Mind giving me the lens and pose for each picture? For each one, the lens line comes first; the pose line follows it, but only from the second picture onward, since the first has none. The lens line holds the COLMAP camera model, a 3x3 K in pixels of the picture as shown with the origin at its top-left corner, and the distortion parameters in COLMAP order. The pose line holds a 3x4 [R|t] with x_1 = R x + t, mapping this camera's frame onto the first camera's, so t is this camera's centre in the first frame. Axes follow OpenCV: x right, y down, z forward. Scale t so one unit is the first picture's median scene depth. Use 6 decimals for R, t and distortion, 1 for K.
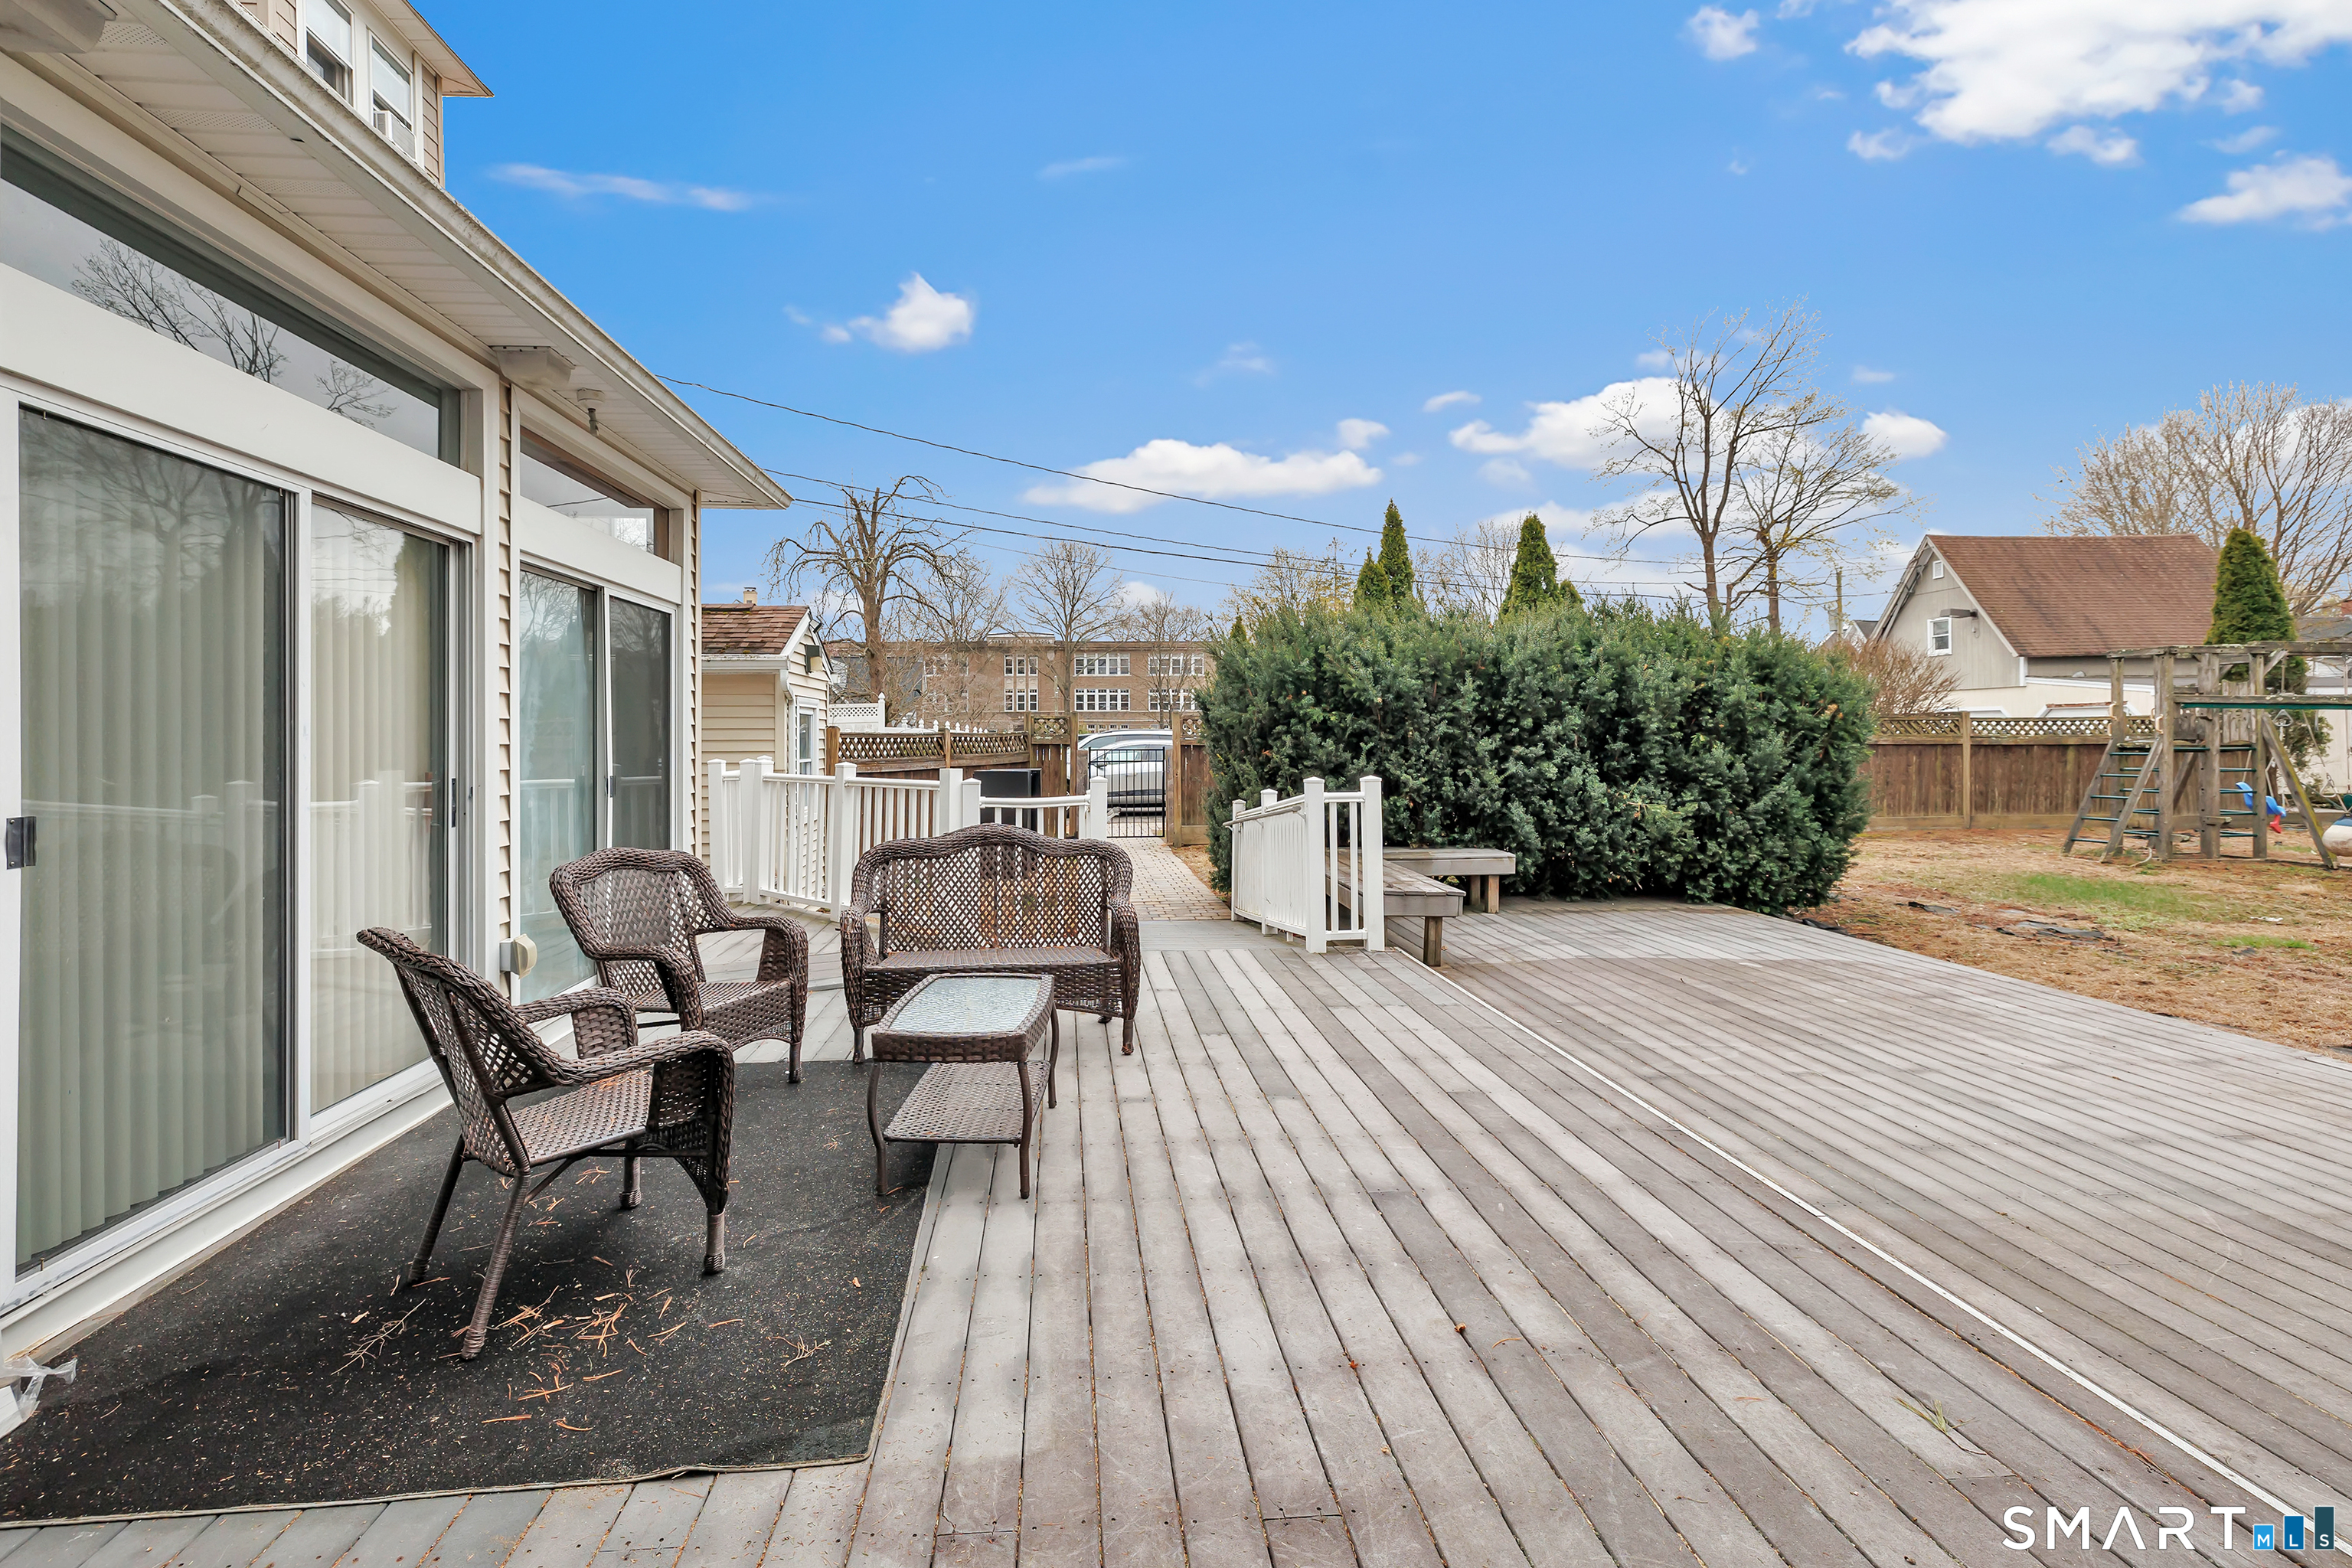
lens RADIAL K [[1034.1, 0, 1171.8], [0, 1034.1, 724.8], [0, 0, 1]] dist [0.001172, 0.000004]
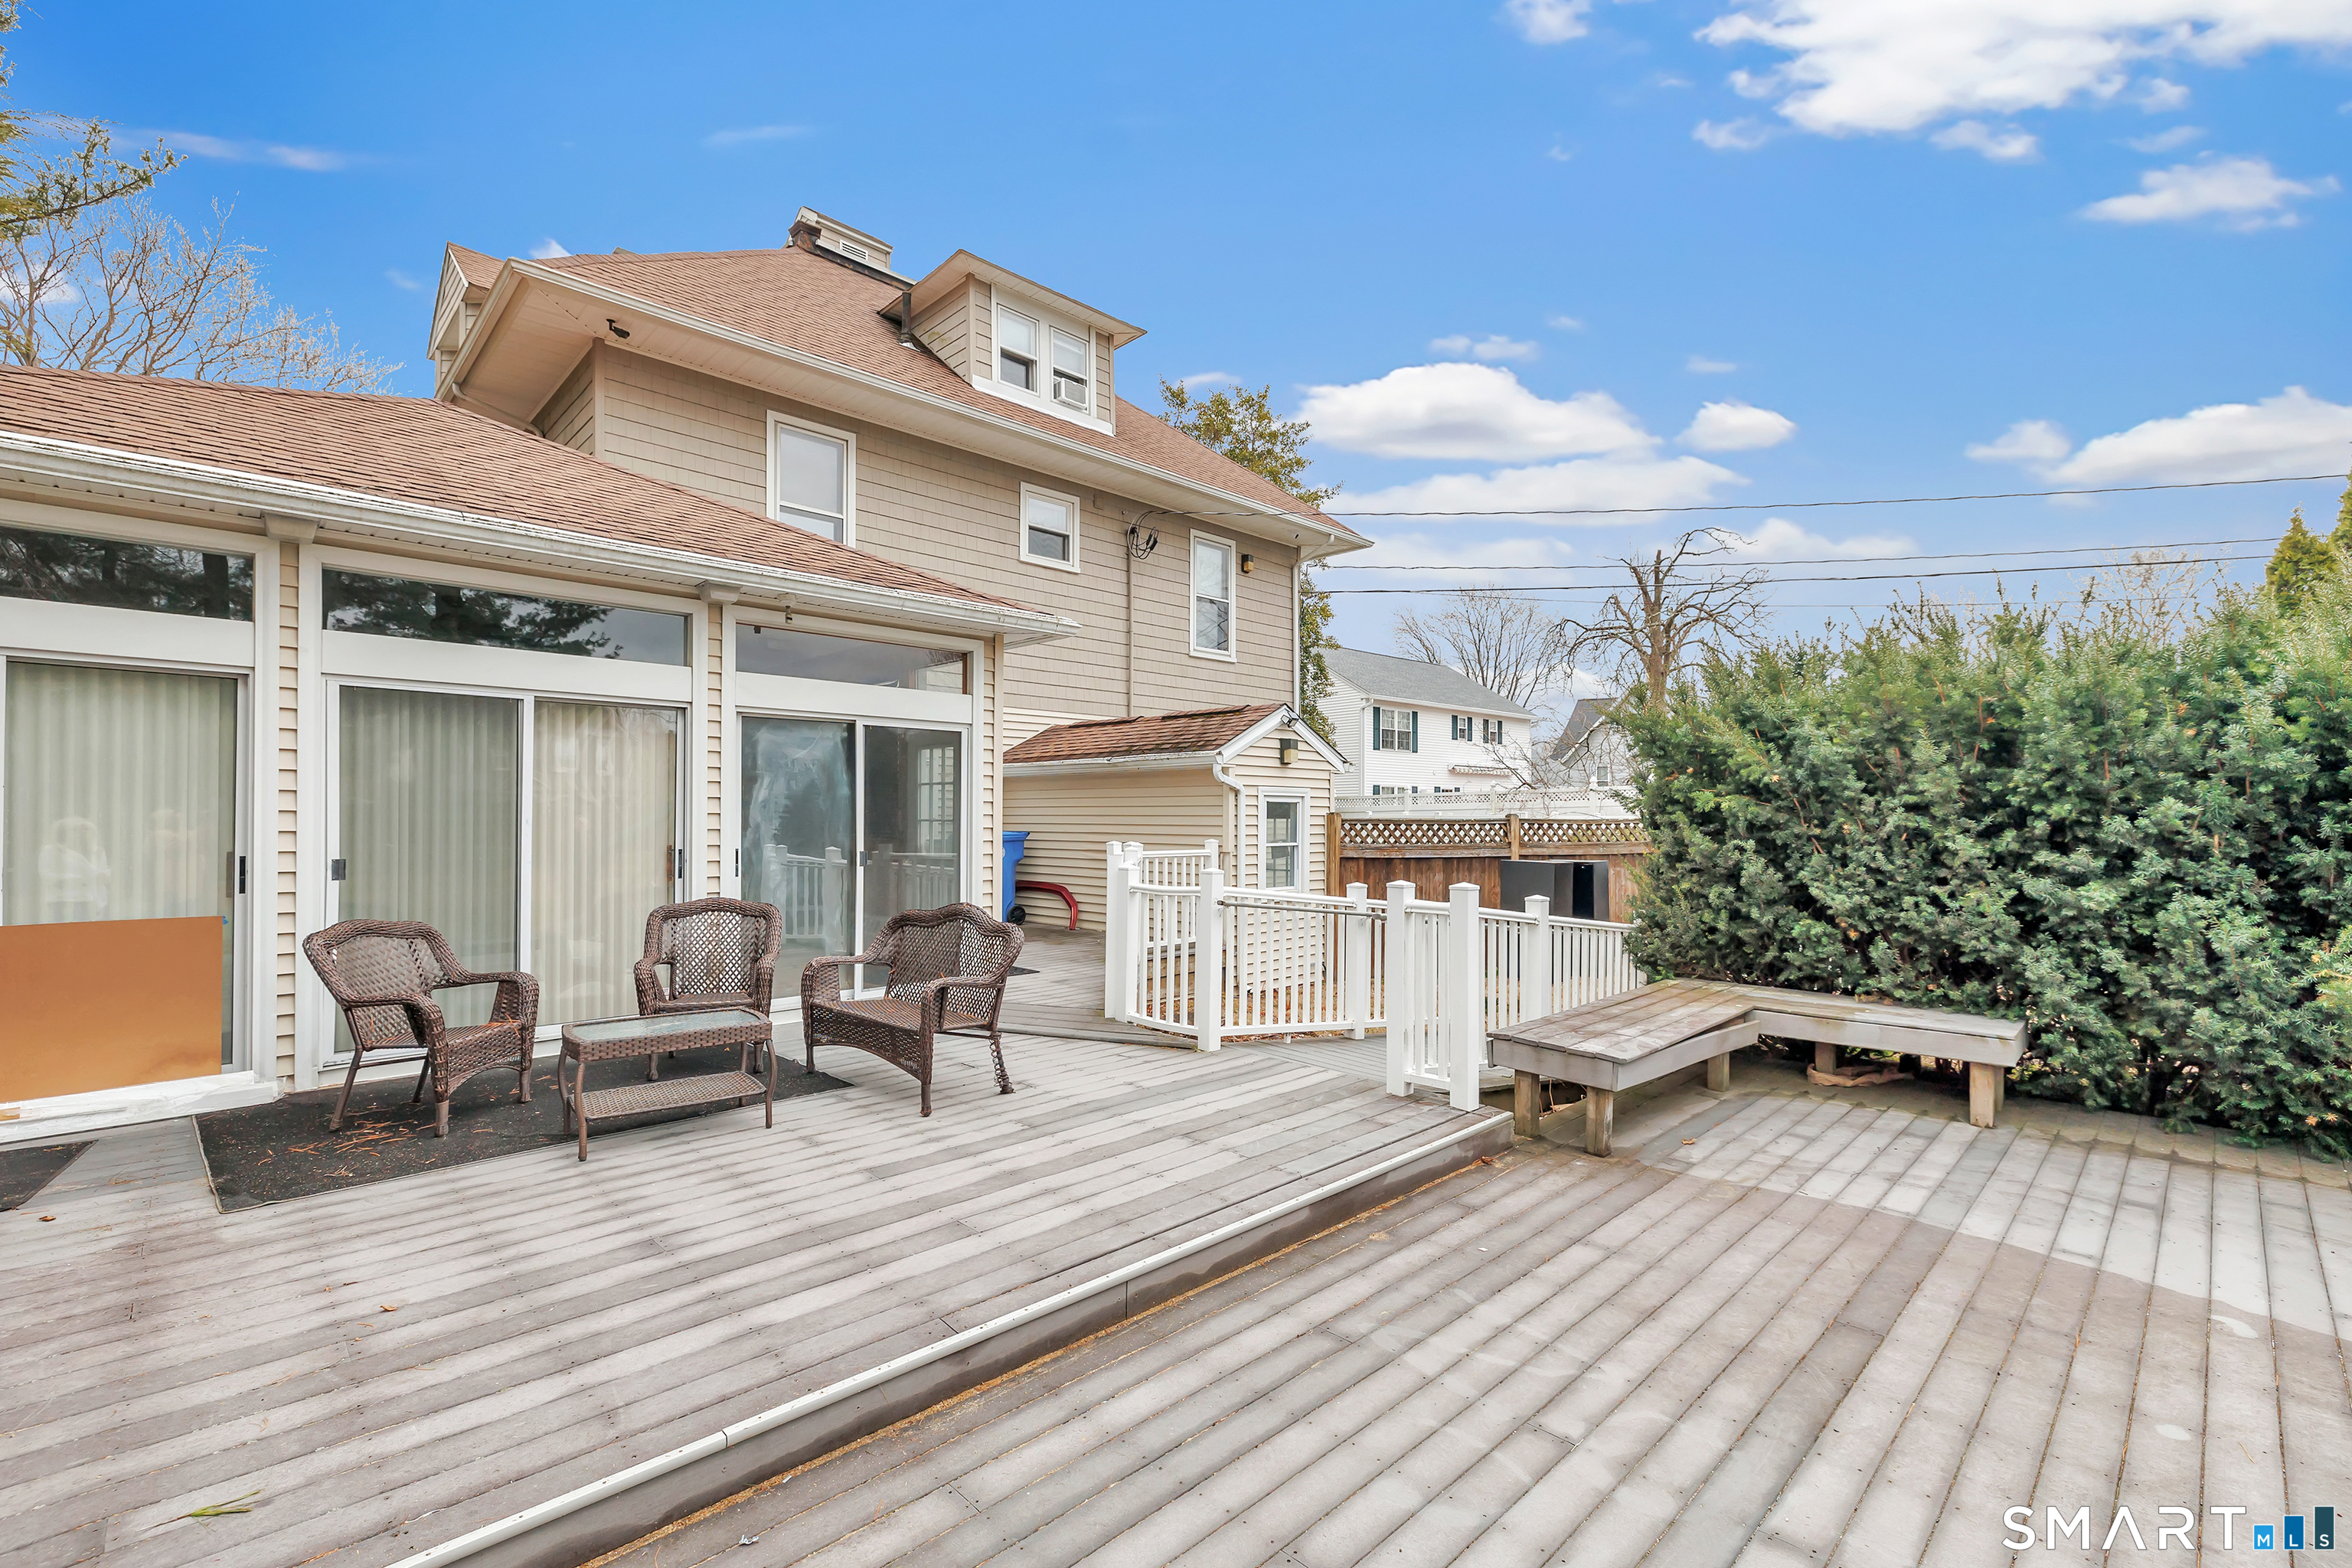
lens RADIAL K [[1043.0, 0, 1176.0], [0, 1043.0, 784.0], [0, 0, 1]] dist [0.002124, 0.000598]
pose [[0.625234, -0.018445, -0.780219, 1.157815], [0.003865, 0.999782, -0.020539, -0.016622], [0.780428, 0.009826, 0.625169, 0.580587]]
